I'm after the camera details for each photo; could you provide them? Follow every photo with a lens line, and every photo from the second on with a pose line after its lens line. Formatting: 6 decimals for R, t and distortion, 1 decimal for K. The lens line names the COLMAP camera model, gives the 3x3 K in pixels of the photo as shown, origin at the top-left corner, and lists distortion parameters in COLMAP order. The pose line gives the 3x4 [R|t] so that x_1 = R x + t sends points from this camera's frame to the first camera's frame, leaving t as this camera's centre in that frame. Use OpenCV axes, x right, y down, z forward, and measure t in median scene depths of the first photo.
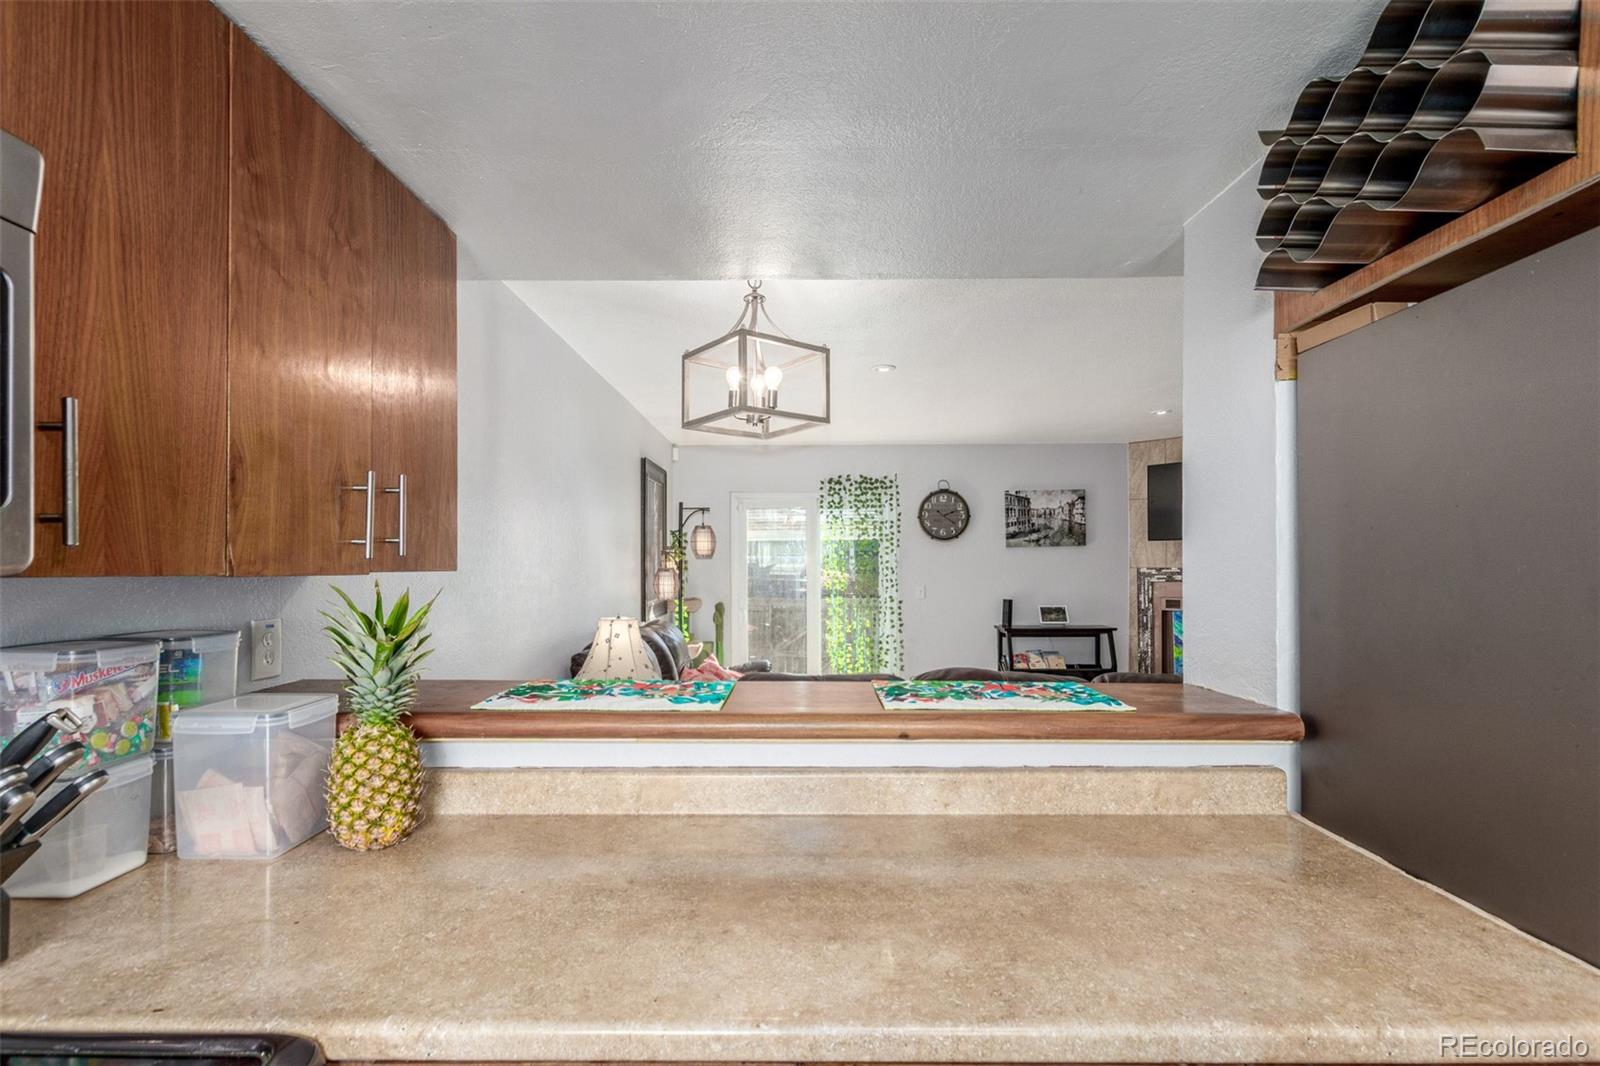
lens RADIAL K [[735.9, 0, 801.7], [0, 735.9, 560.7], [0, 0, 1]] dist [0.000568, -0.000025]
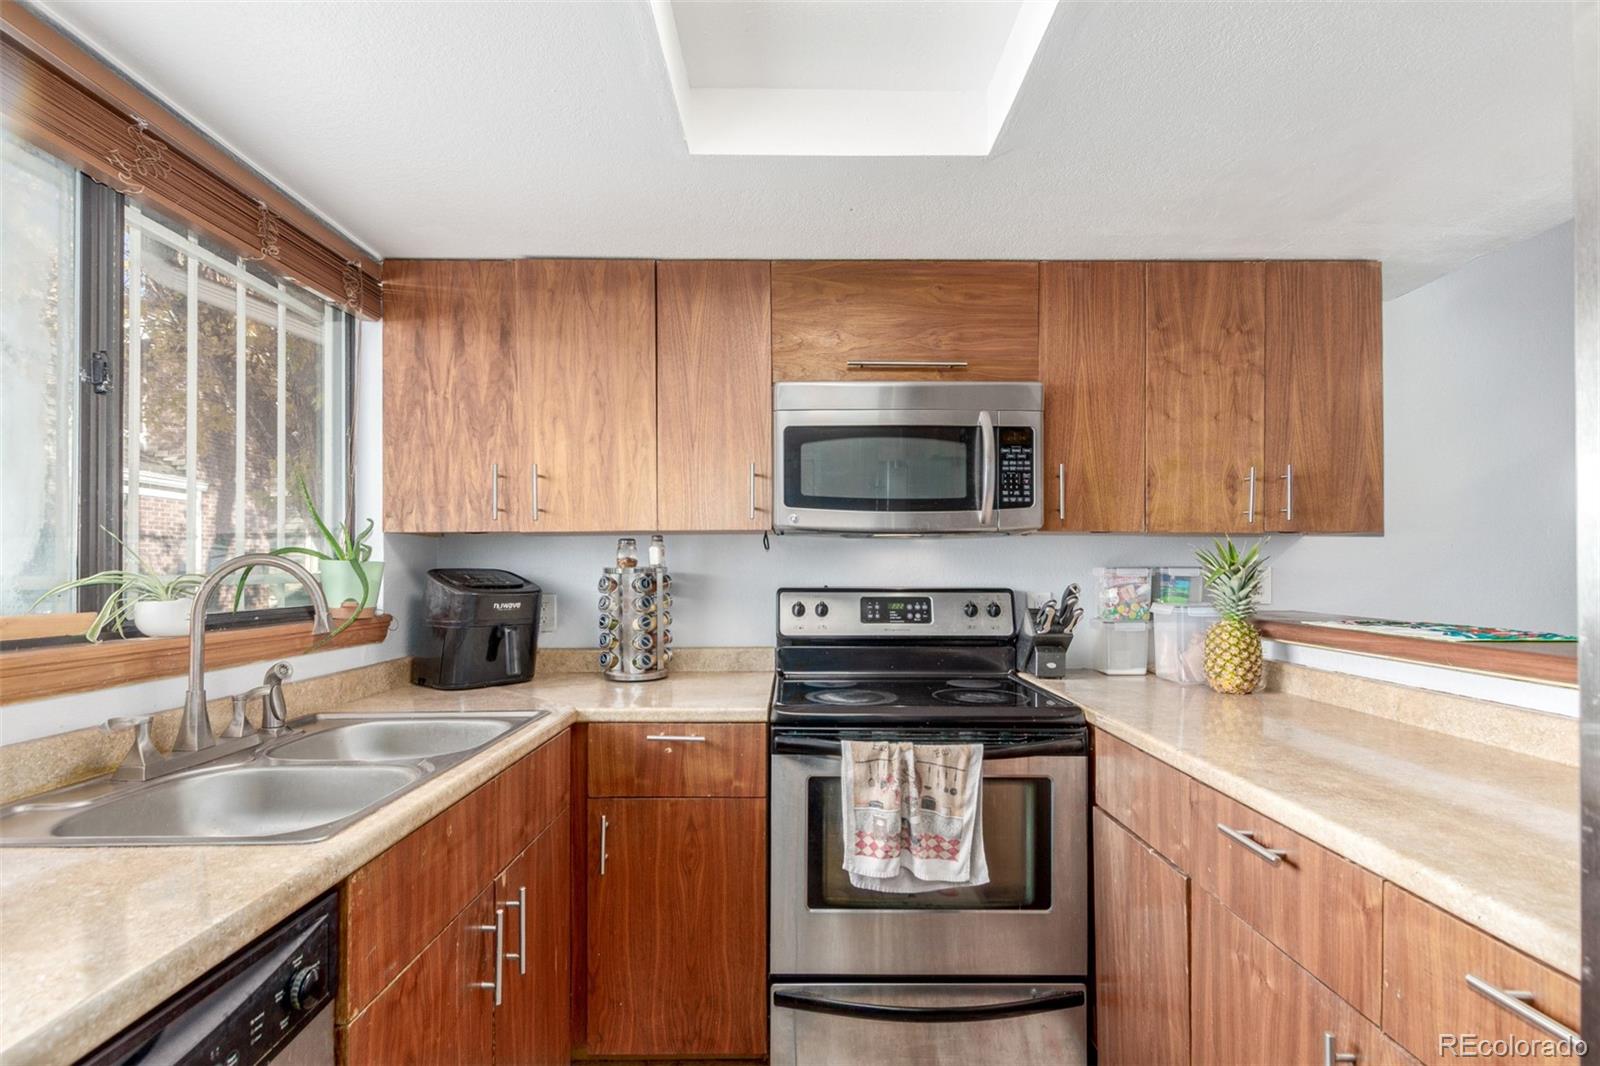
lens RADIAL K [[735.9, 0, 801.7], [0, 735.9, 560.7], [0, 0, 1]] dist [0.000568, -0.000025]
pose [[0.008095, -0.007888, -0.999936, 1.118278], [0.004859, 0.999957, -0.007849, 0.098367], [0.999955, -0.004795, 0.008133, 0.017096]]
